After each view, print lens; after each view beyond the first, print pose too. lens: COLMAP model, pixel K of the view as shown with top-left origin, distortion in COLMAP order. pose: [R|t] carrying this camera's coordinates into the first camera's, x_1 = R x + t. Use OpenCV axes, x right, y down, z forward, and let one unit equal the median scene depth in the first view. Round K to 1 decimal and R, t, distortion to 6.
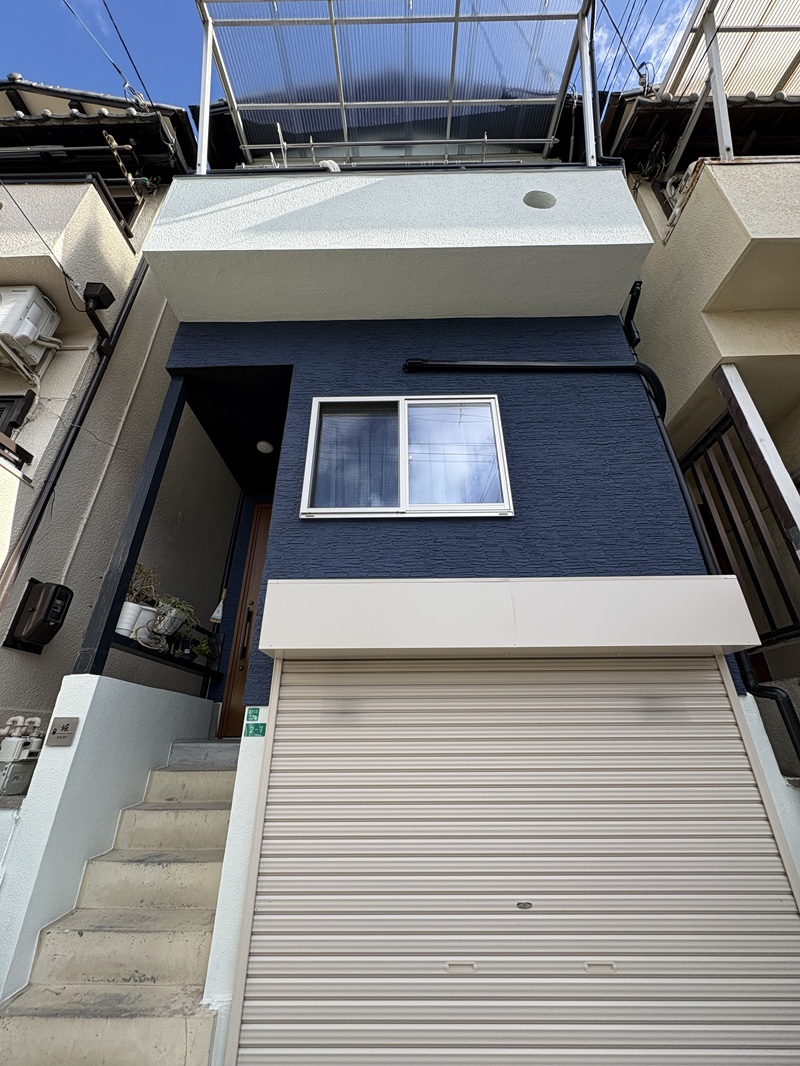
lens RADIAL K [[426.3, 0, 398.2], [0, 426.3, 536.5], [0, 0, 1]] dist [0.001669, -0.000269]
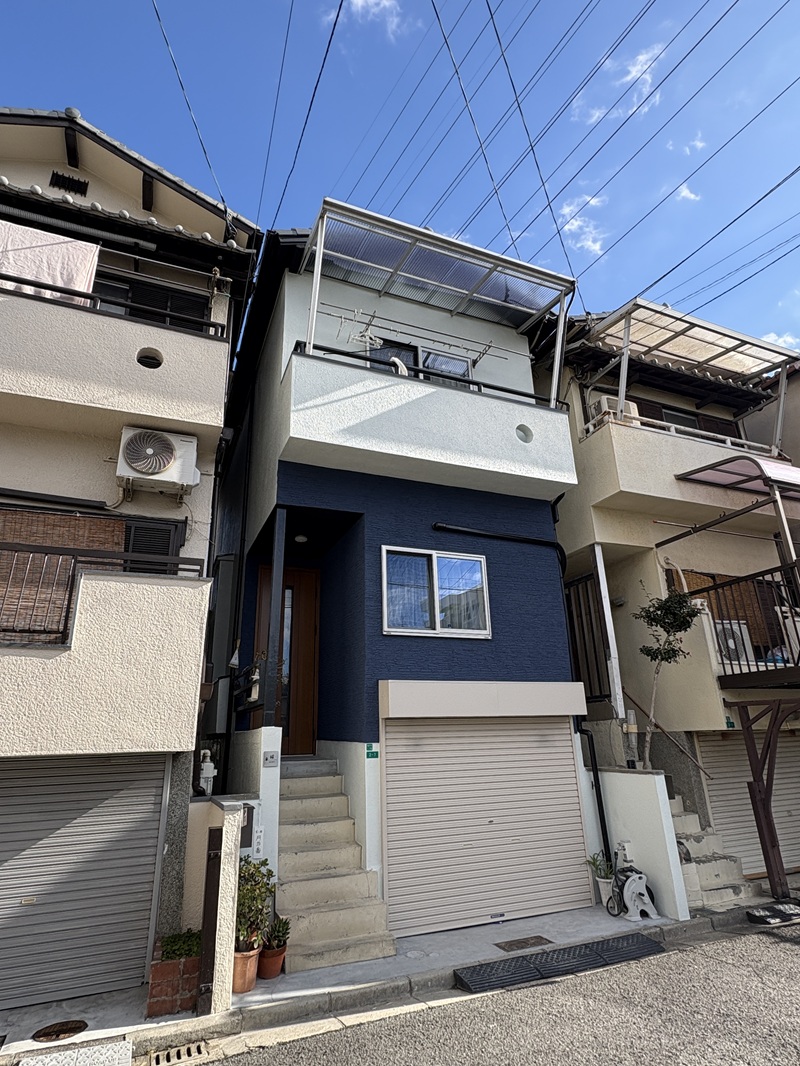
lens RADIAL K [[591.0, 0, 400.0], [0, 591.0, 533.0], [0, 0, 1]] dist [-0.000215, 0.000151]
pose [[0.917548, 0.113362, 0.381122, -1.109116], [-0.153654, 0.985128, 0.076901, -0.629480], [-0.366736, -0.129122, 0.921321, -1.144446]]
